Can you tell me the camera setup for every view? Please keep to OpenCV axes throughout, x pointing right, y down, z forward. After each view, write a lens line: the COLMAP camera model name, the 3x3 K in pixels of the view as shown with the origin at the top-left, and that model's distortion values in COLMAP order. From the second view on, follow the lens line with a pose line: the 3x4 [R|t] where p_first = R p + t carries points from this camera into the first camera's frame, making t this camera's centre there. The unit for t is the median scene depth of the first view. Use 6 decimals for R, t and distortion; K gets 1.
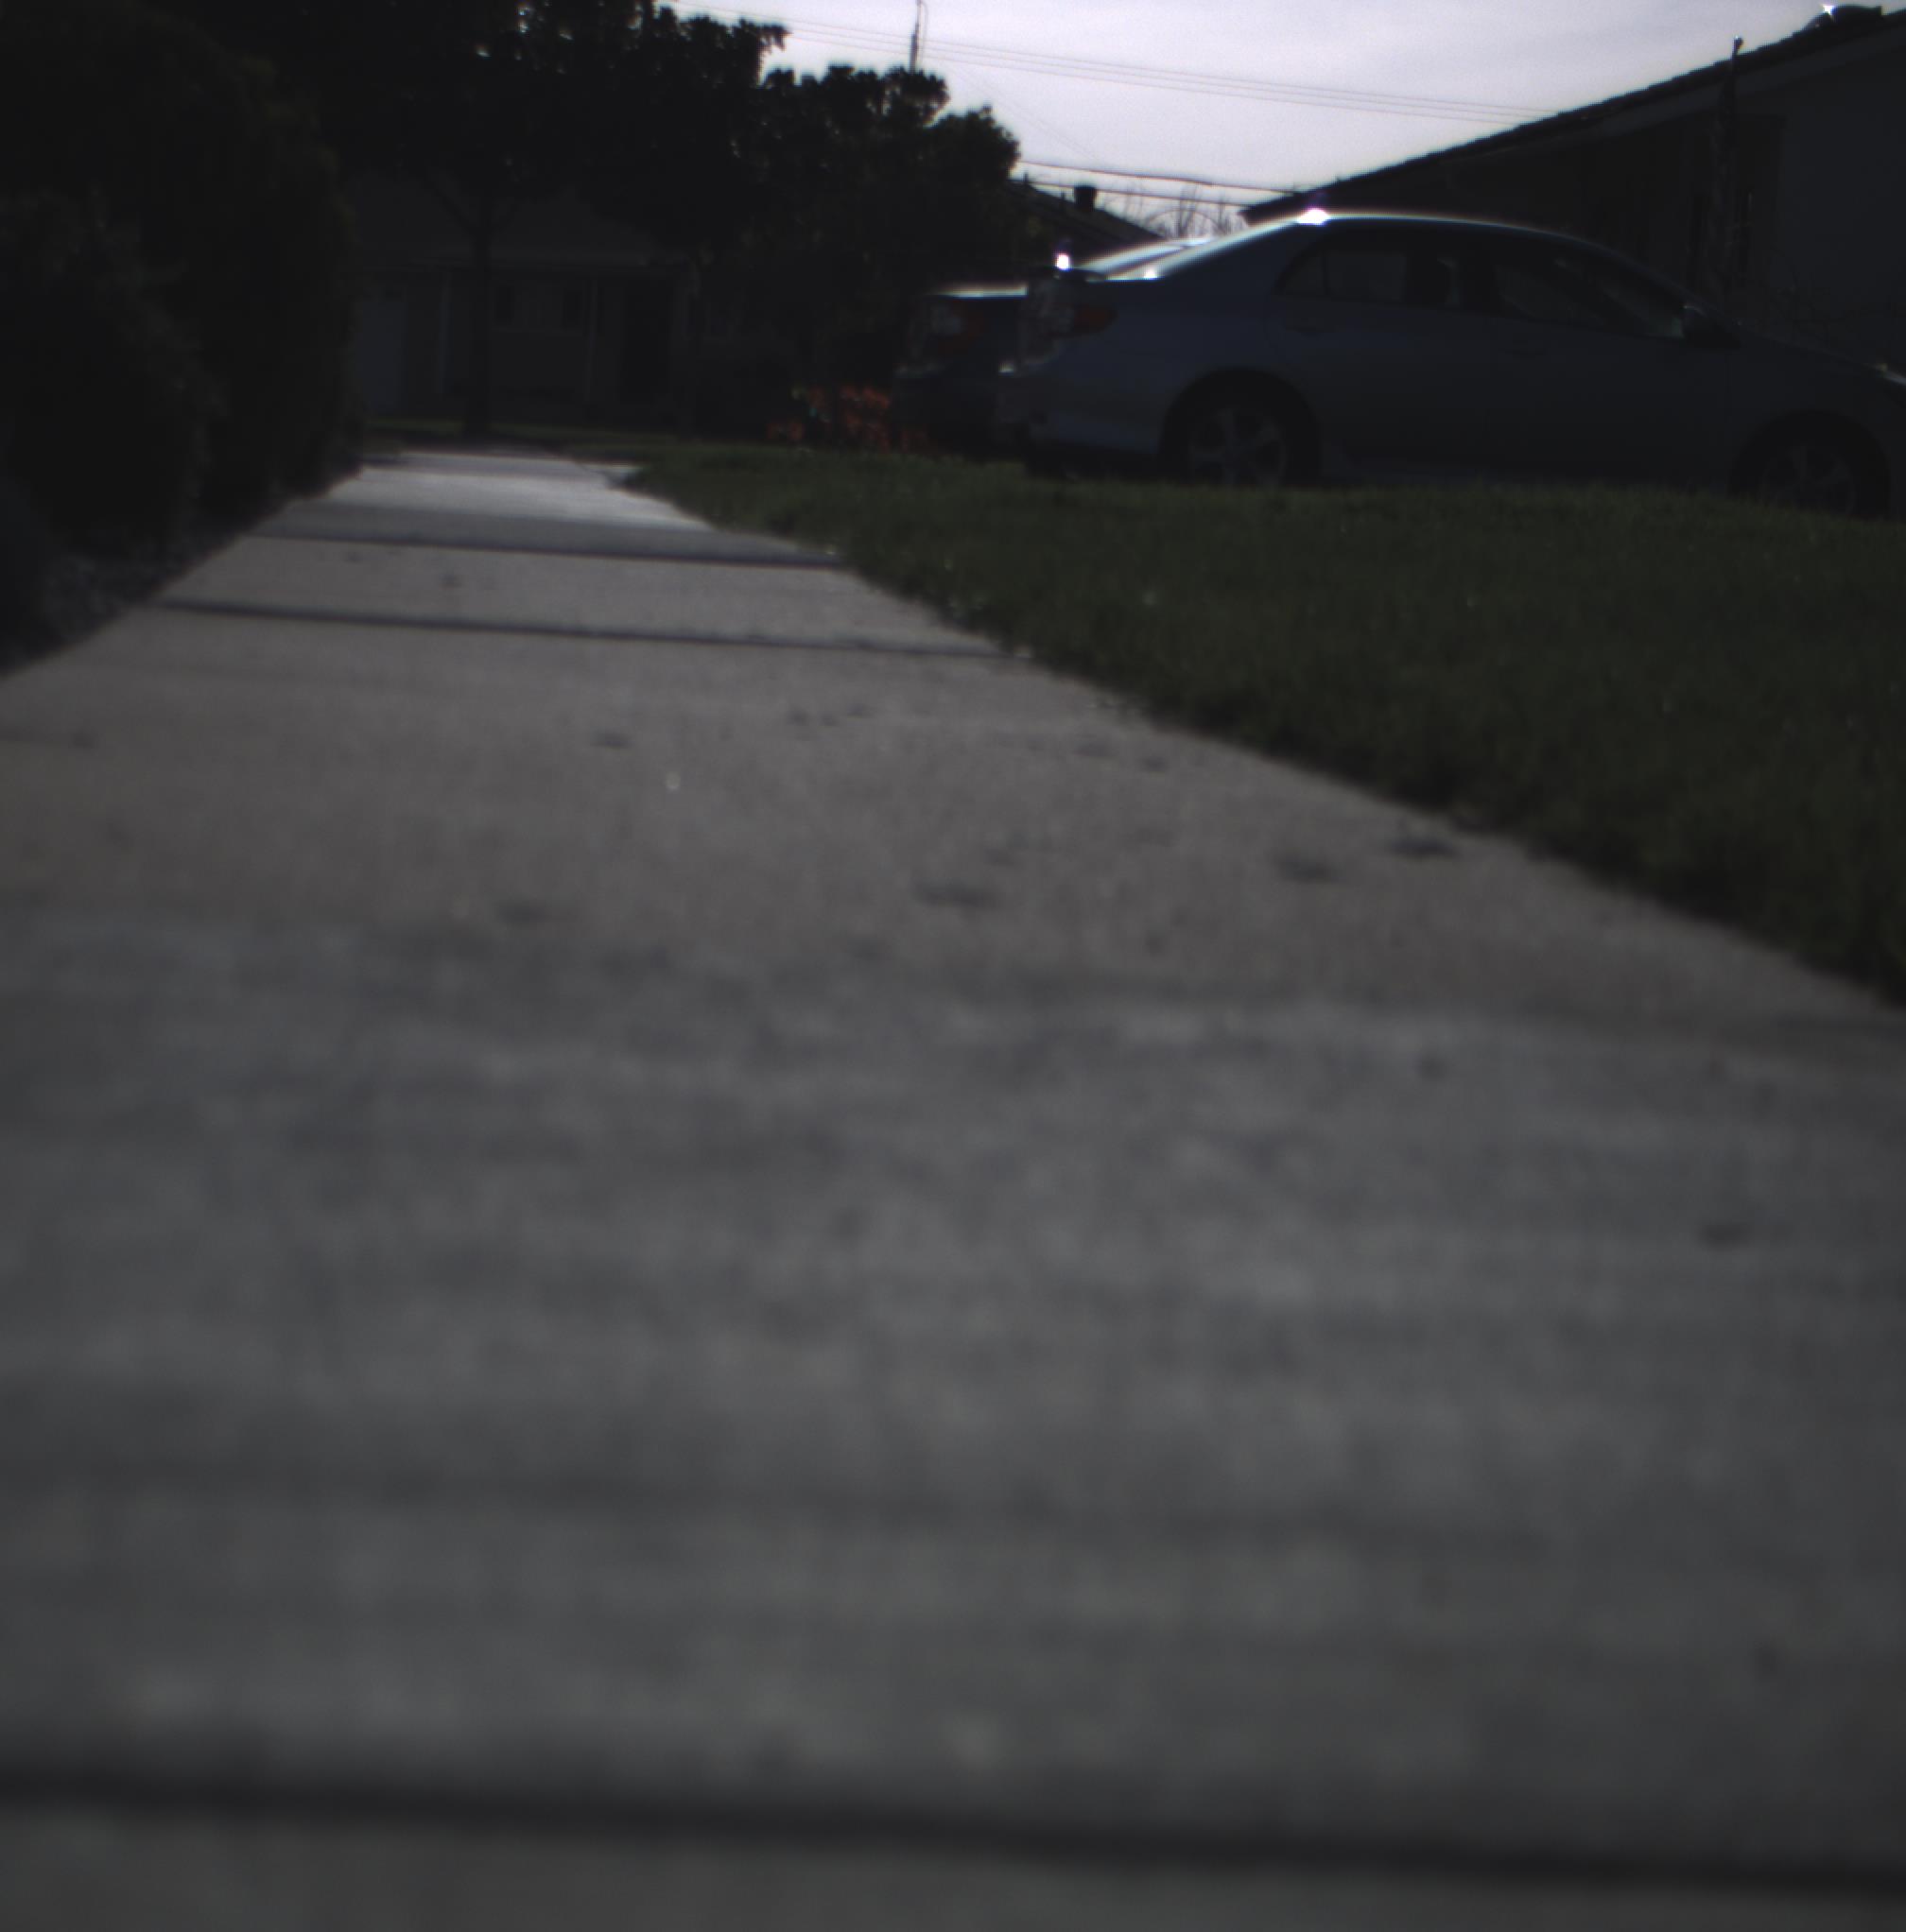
lens RADIAL K [[4399.5, 0, 768.4], [0, 4399.5, 966.8], [0, 0, 1]] dist [-0.163877, 0.804289]
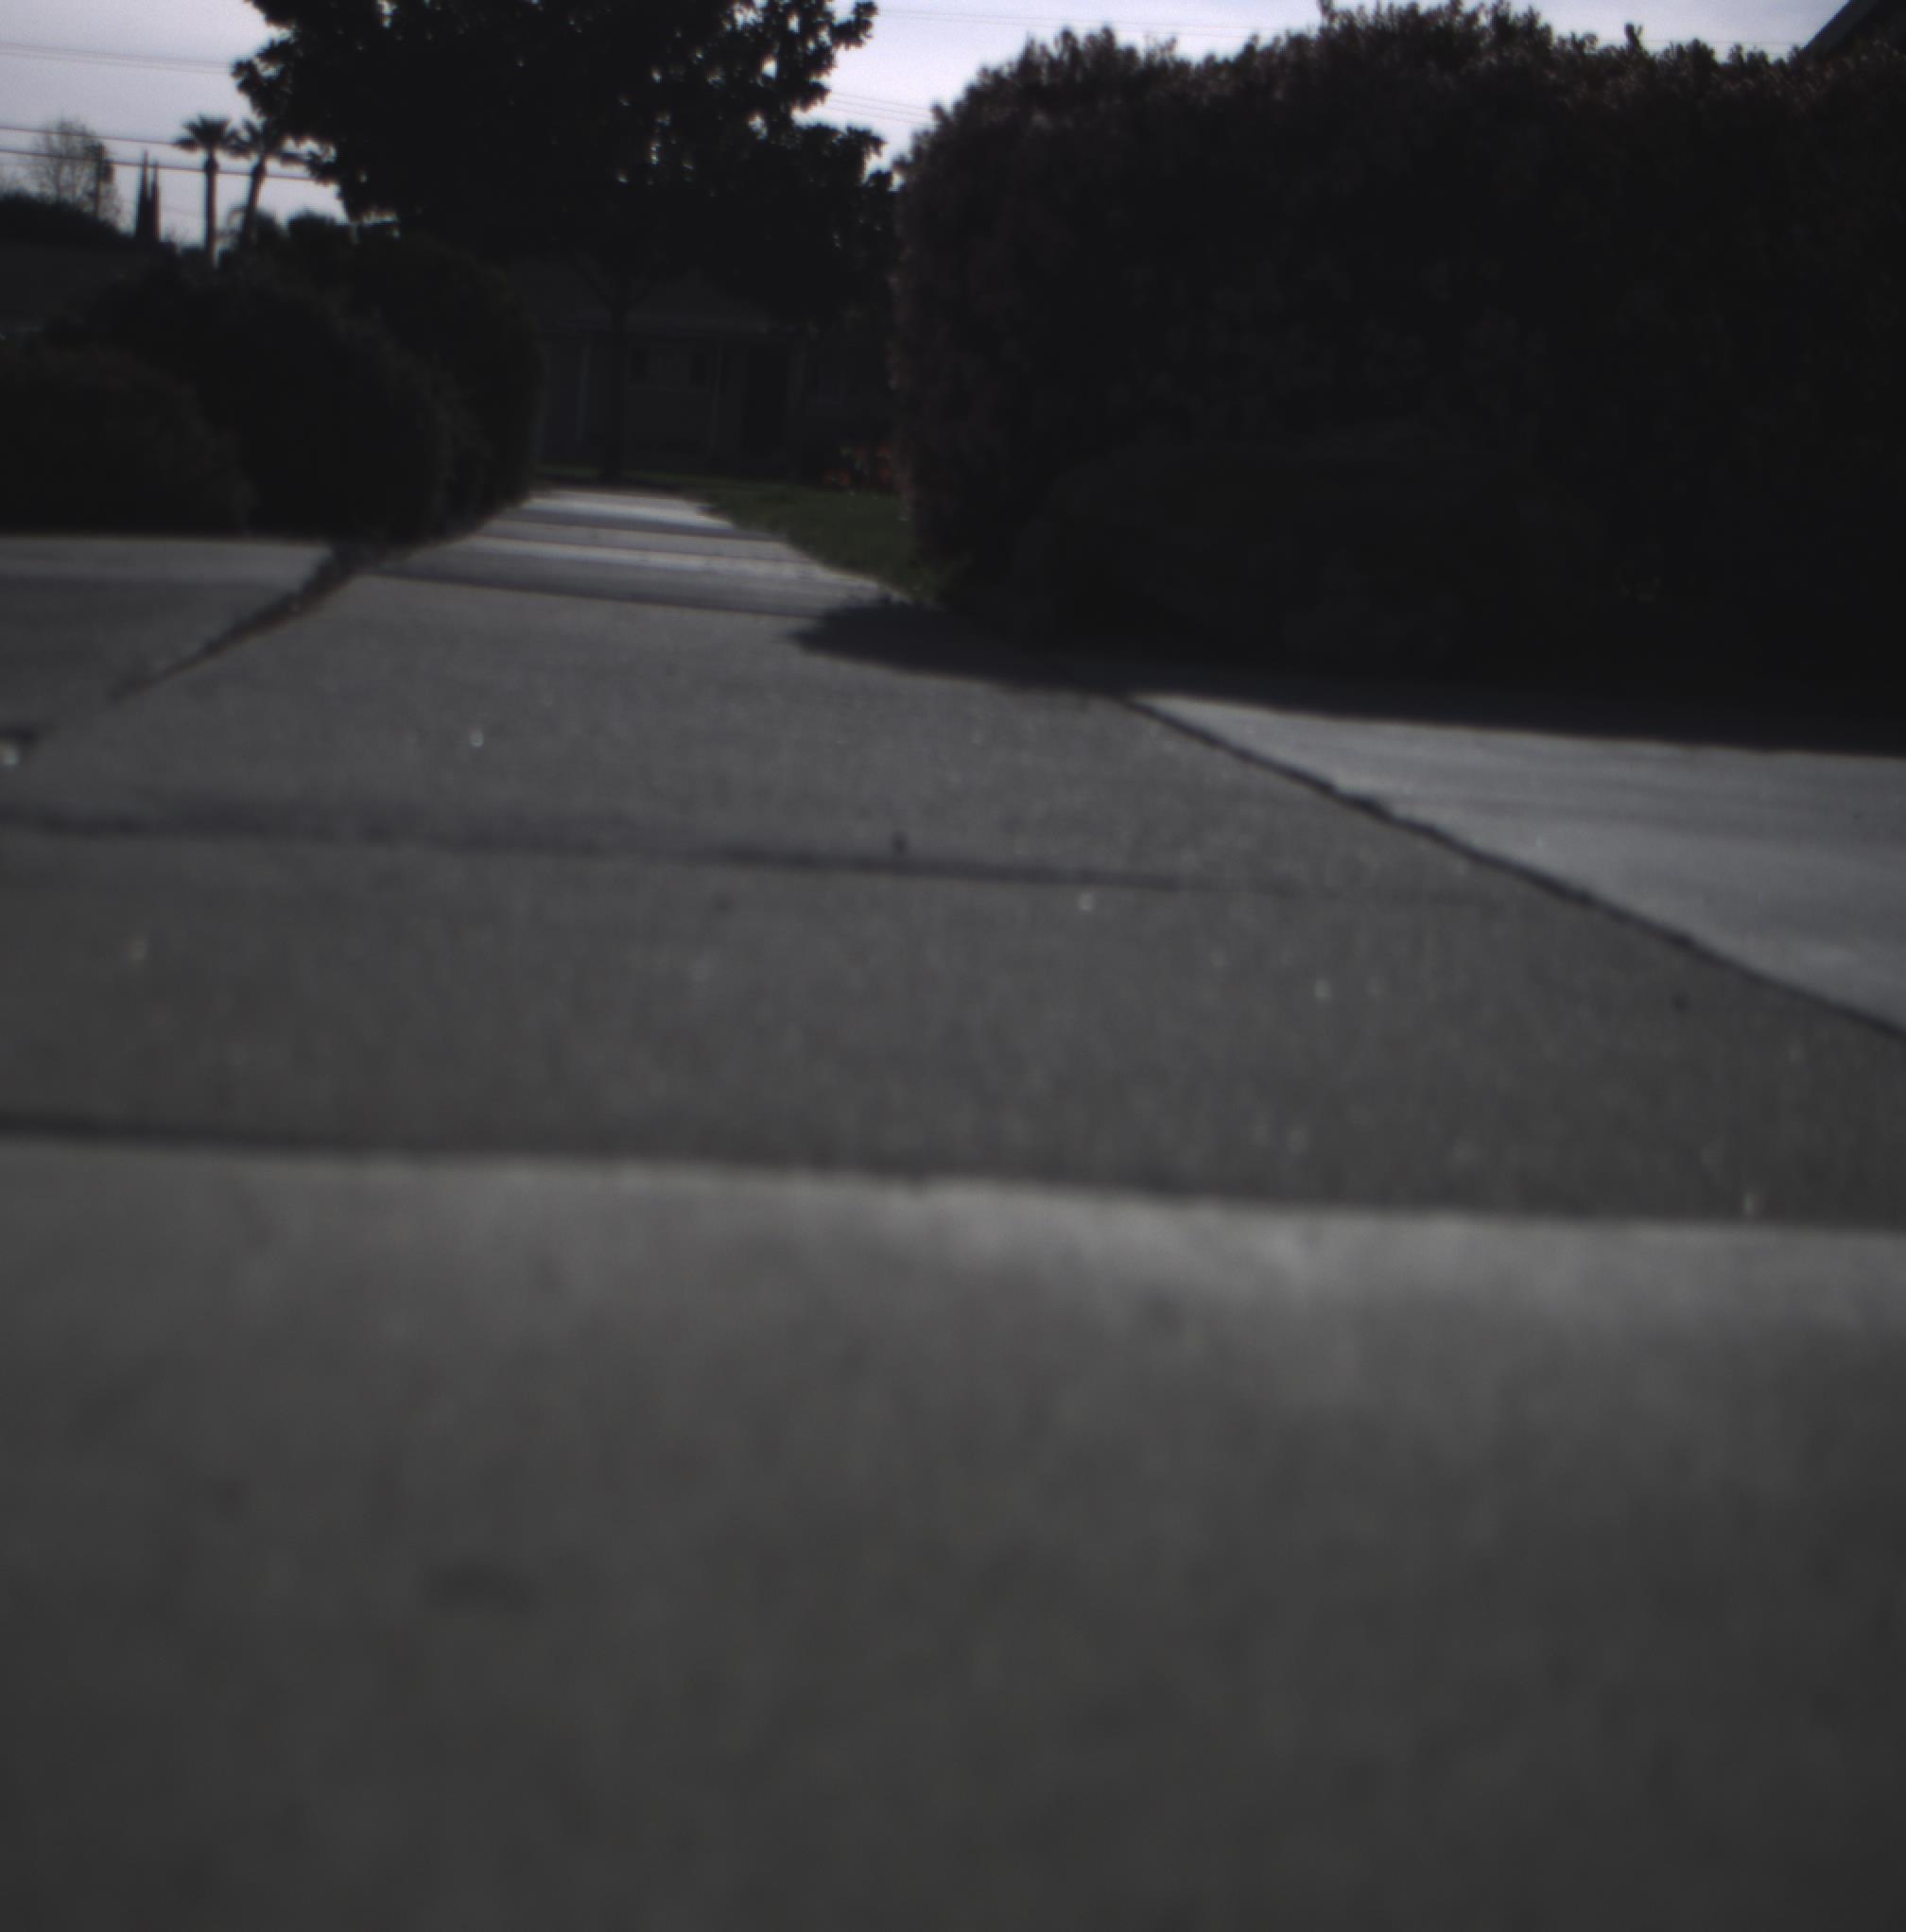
lens RADIAL K [[4399.5, 0, 768.4], [0, 4399.5, 966.8], [0, 0, 1]] dist [-0.163877, 0.804289]
pose [[0.999292, 0.025284, -0.027877, 0.017199], [-0.025618, 0.999603, -0.011700, 0.031777], [0.027570, 0.012406, 0.999543, -0.251176]]
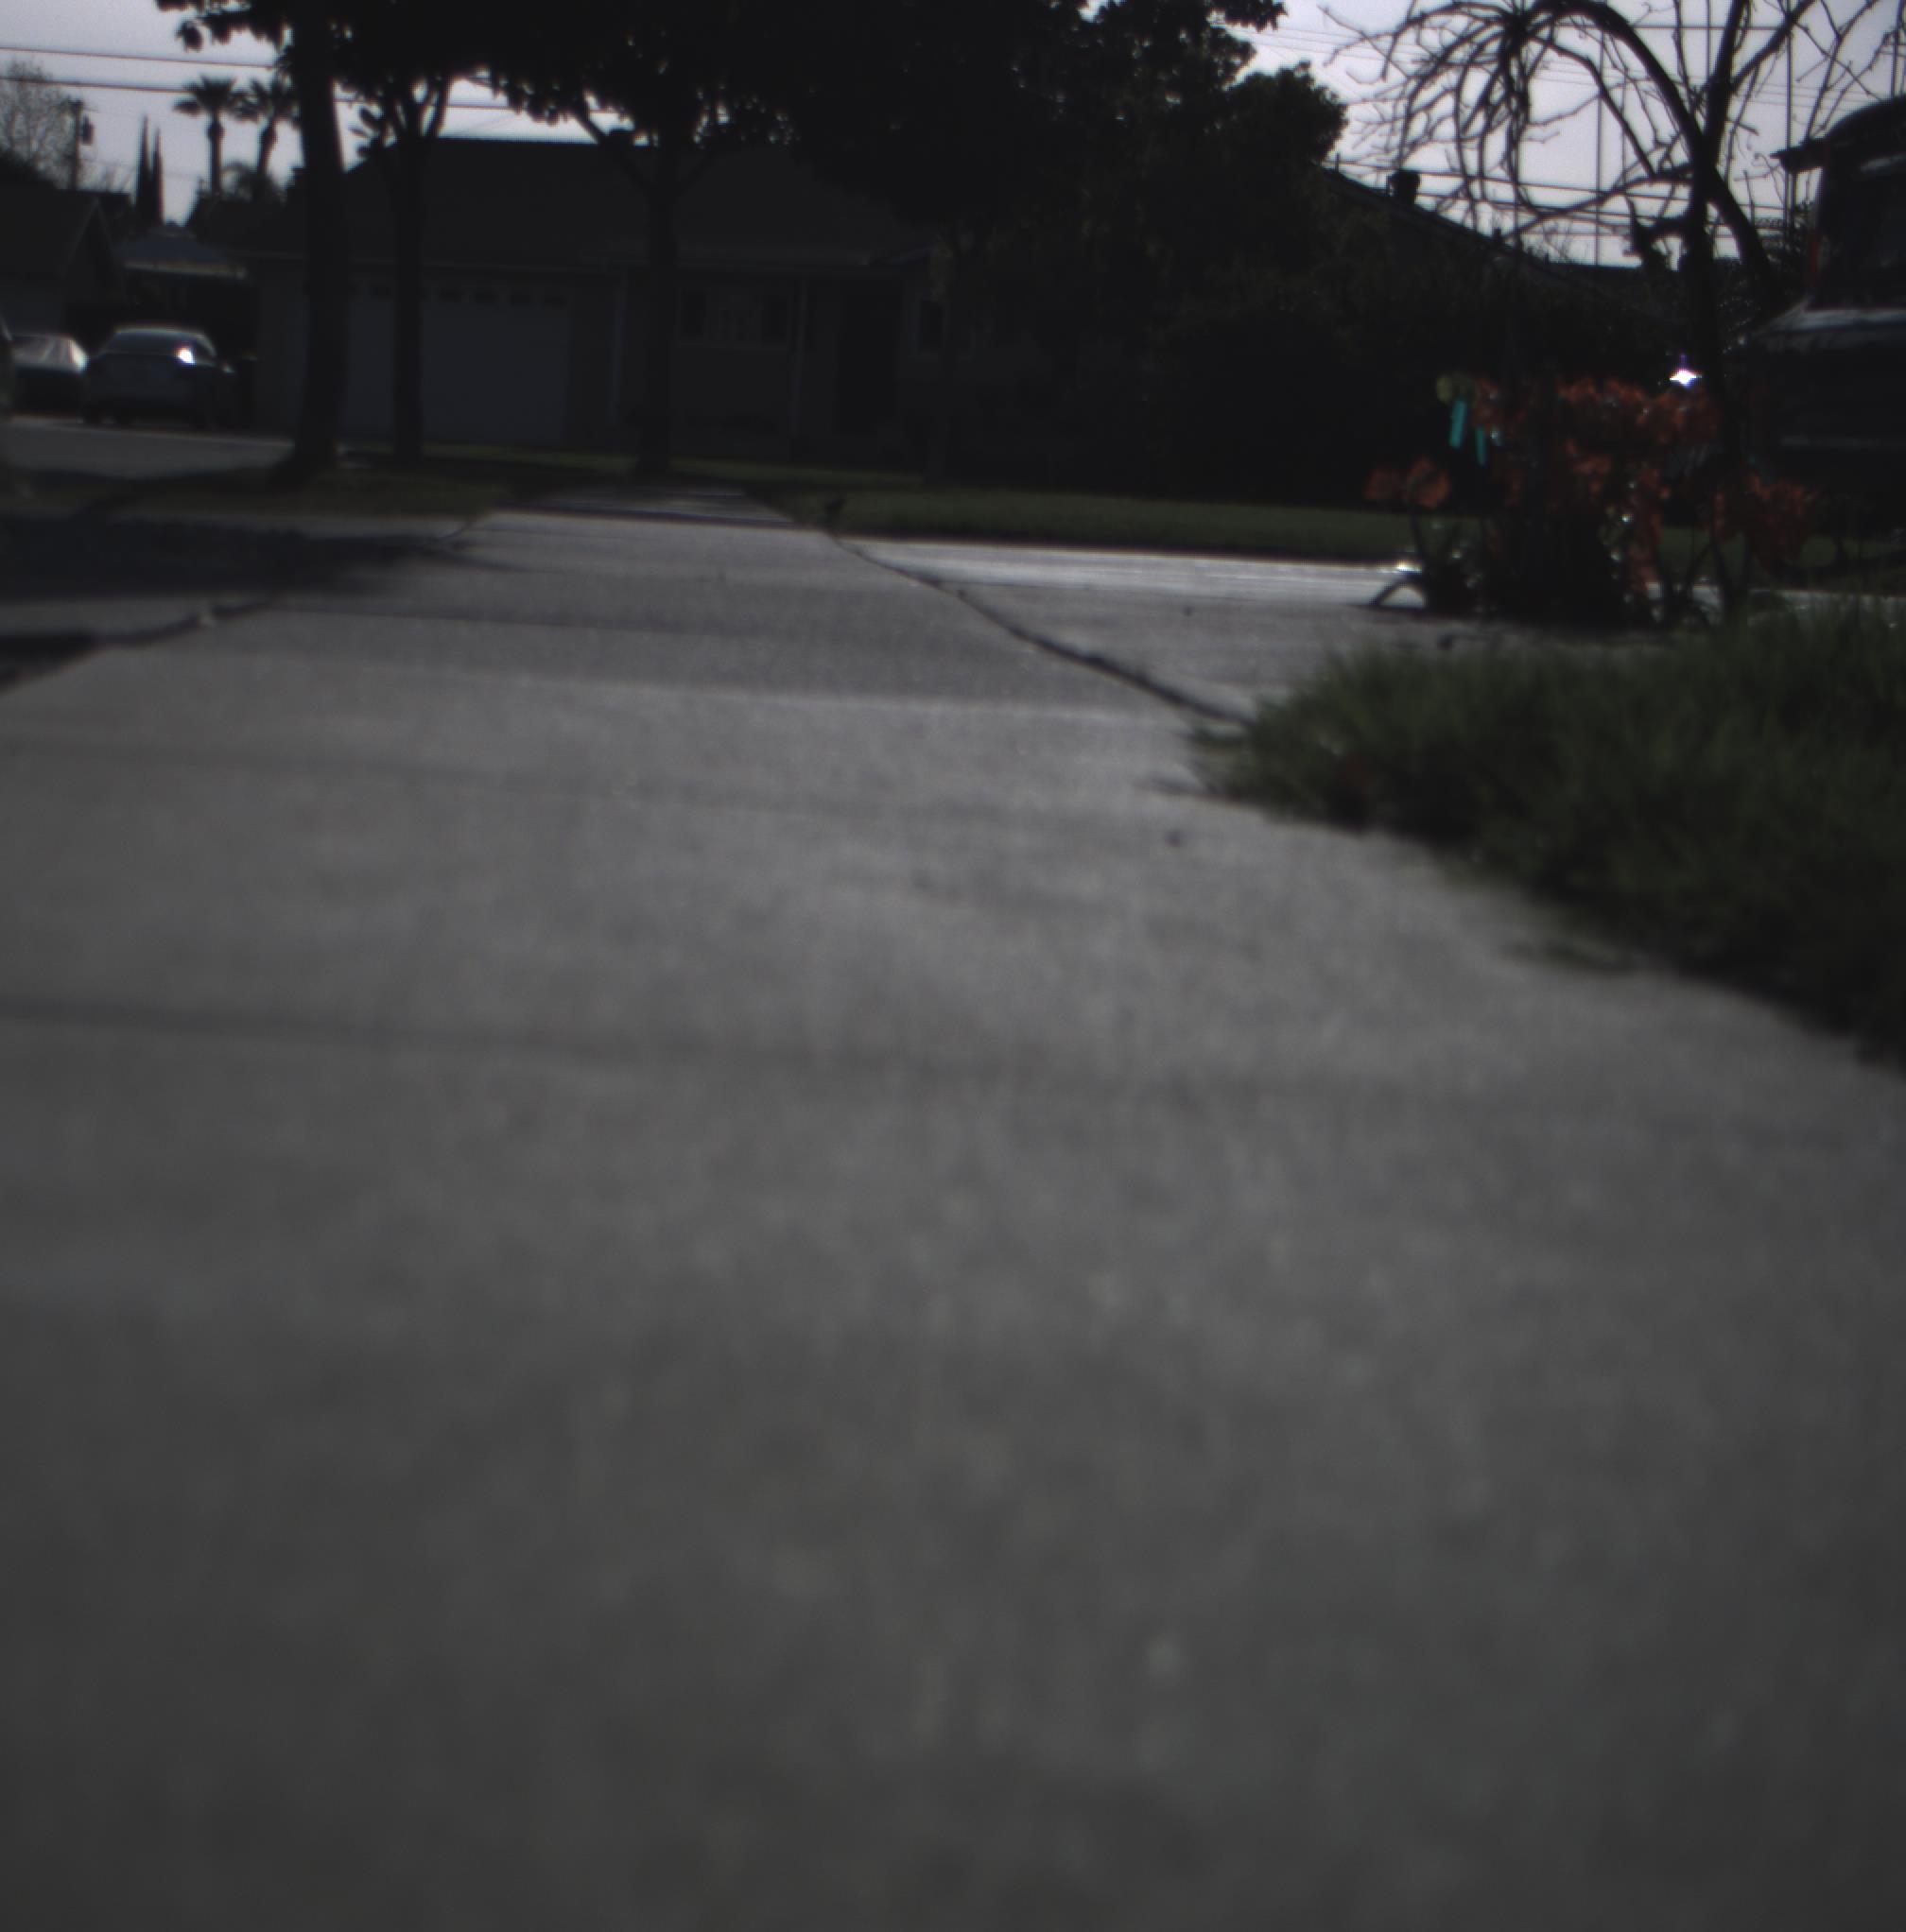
lens RADIAL K [[4399.5, 0, 768.4], [0, 4399.5, 966.8], [0, 0, 1]] dist [-0.163877, 0.804289]
pose [[0.999098, 0.008823, -0.041545, -0.025652], [-0.009164, 0.999926, -0.008009, -0.052831], [0.041471, 0.008383, 0.999105, 0.425374]]
